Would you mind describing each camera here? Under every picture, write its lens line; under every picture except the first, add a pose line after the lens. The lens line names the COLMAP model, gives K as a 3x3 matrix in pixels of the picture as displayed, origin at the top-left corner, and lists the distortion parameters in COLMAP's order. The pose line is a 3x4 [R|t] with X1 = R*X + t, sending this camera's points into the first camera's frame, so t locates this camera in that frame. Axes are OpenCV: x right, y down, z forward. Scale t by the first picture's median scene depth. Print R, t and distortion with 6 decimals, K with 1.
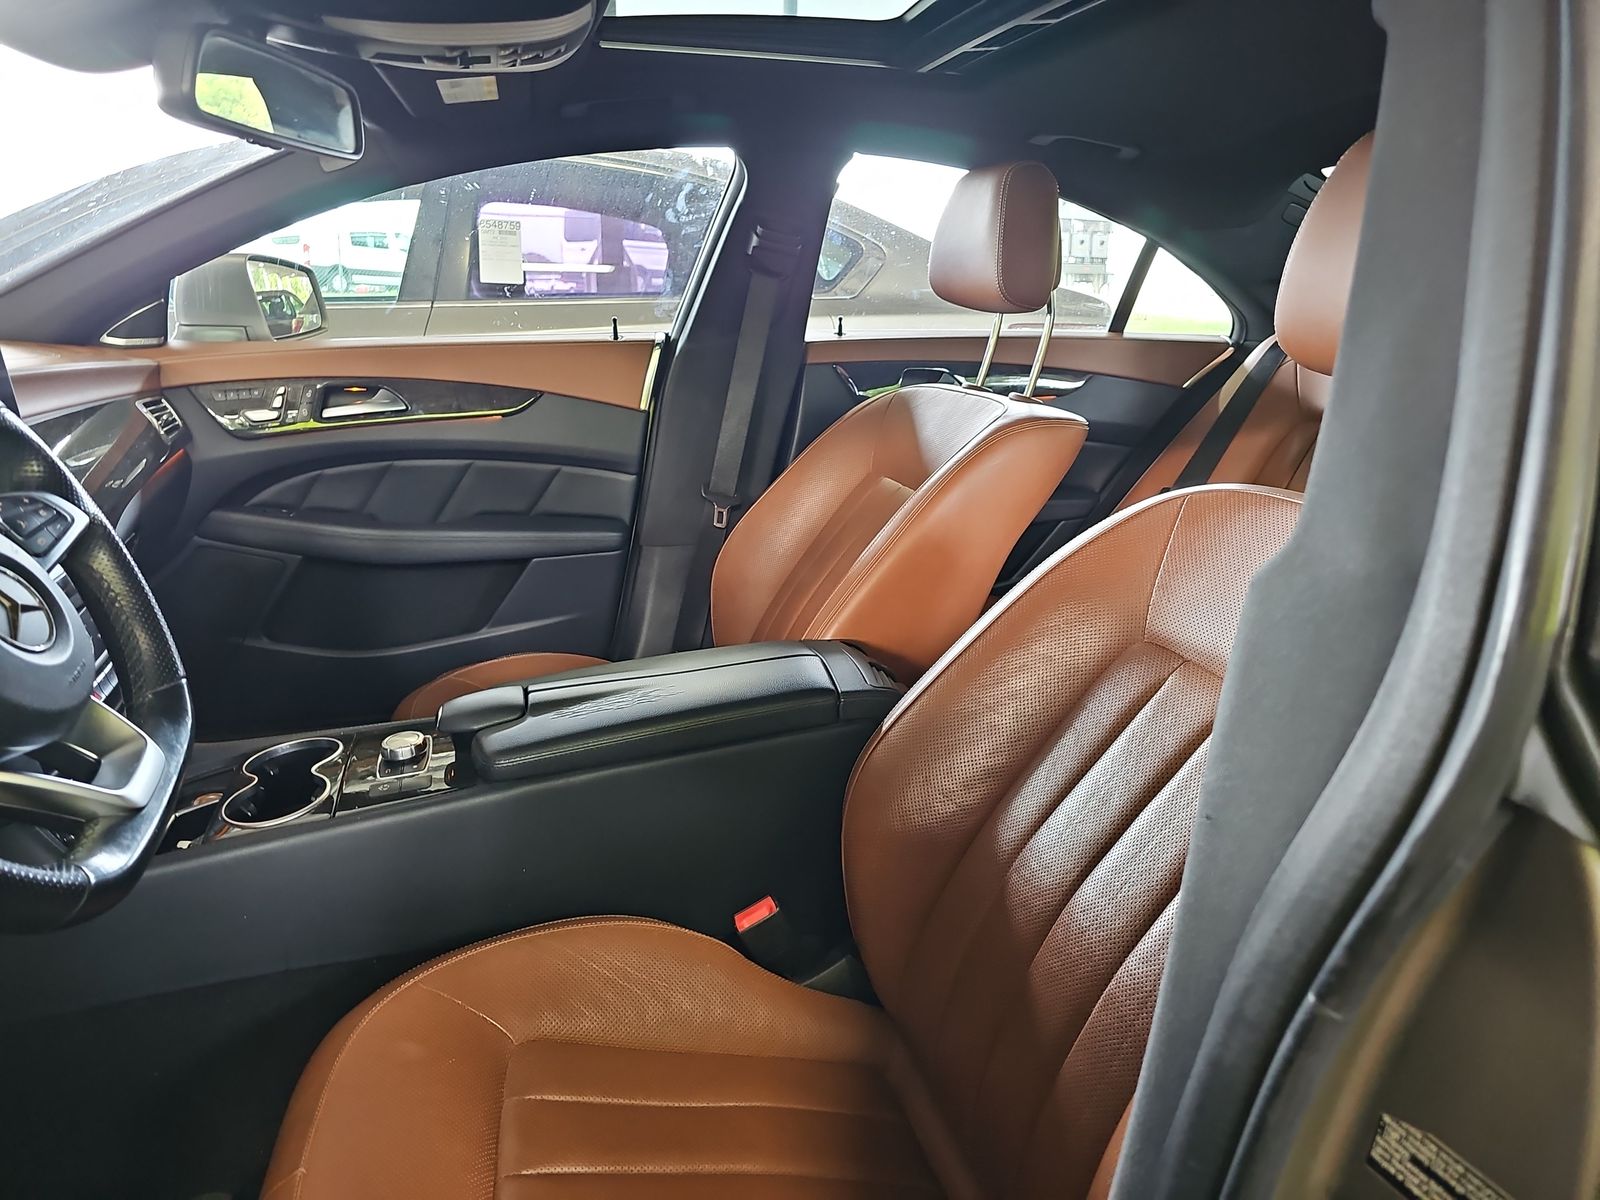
lens RADIAL K [[1058.1, 0, 788.2], [0, 1058.1, 605.2], [0, 0, 1]] dist [0.051845, -0.032310]
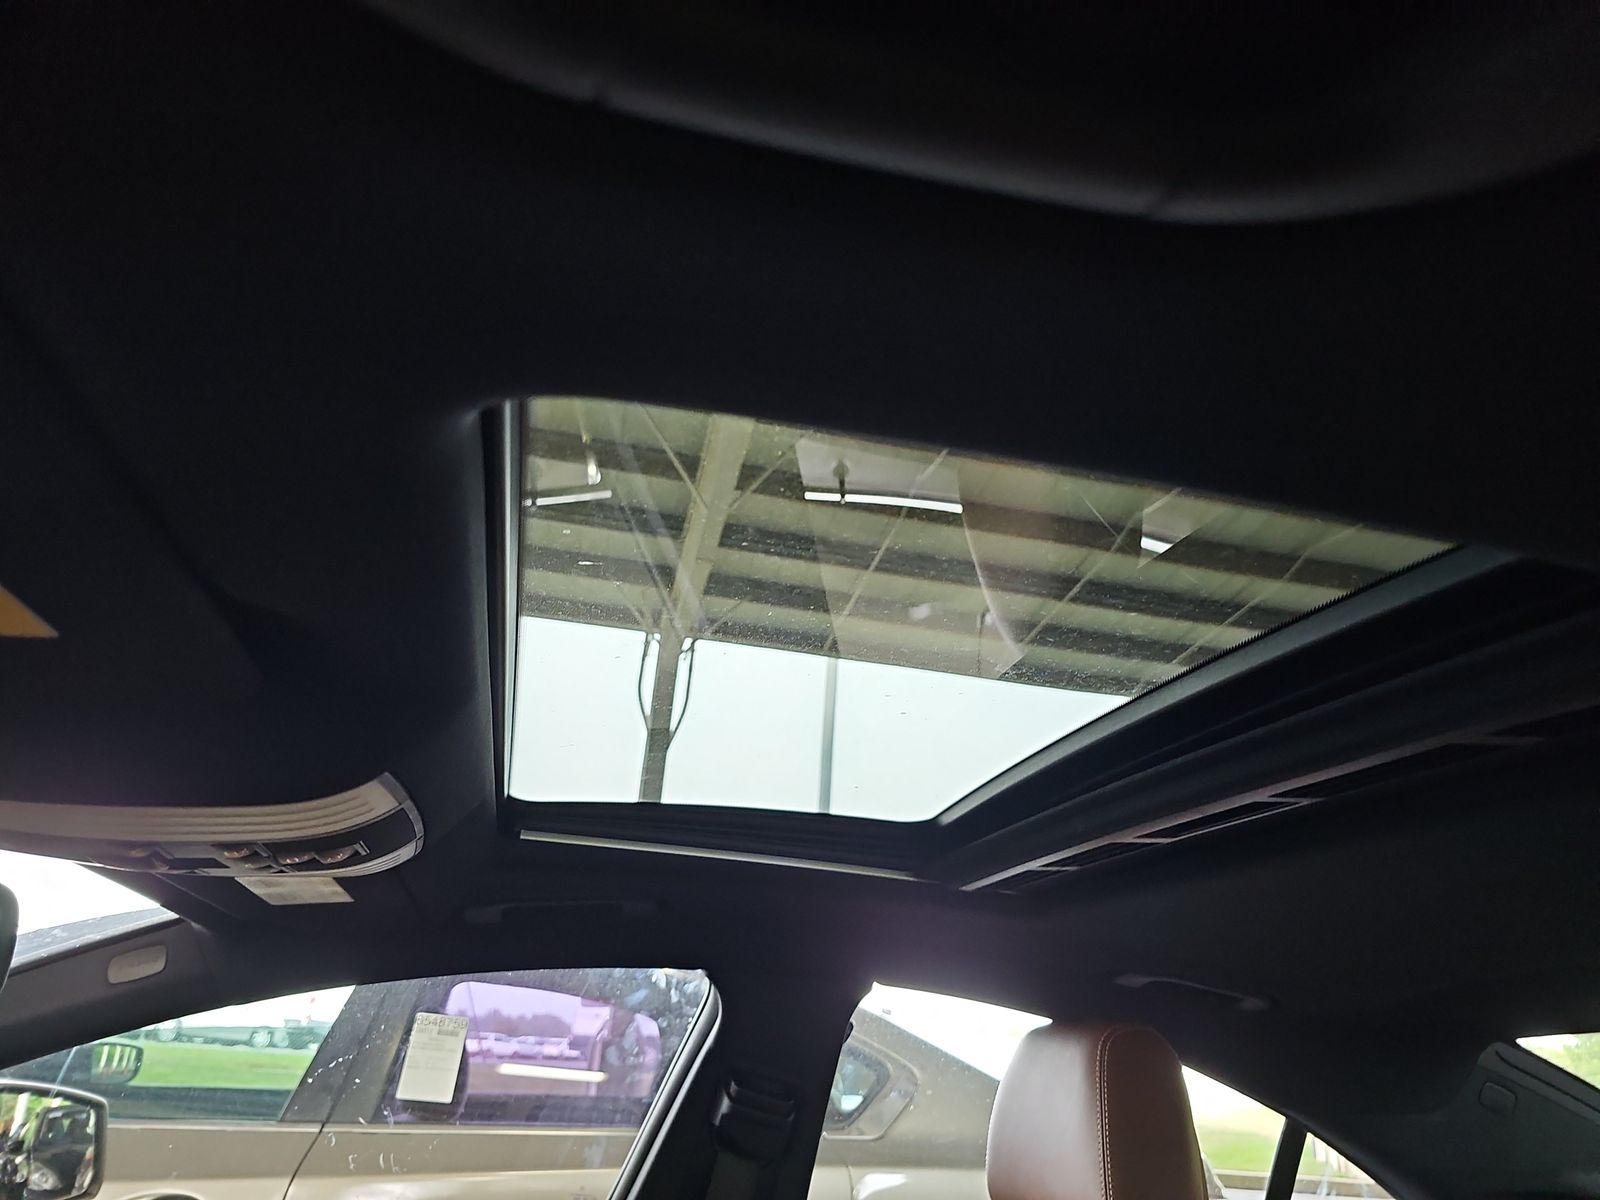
lens RADIAL K [[1058.1, 0, 806.0], [0, 1058.1, 604.5], [0, 0, 1]] dist [0.051845, -0.032310]
pose [[0.998694, 0.044564, -0.024985, 0.021530], [-0.050205, 0.765403, -0.641590, -0.151238], [-0.009468, 0.642007, 0.766640, 0.274924]]
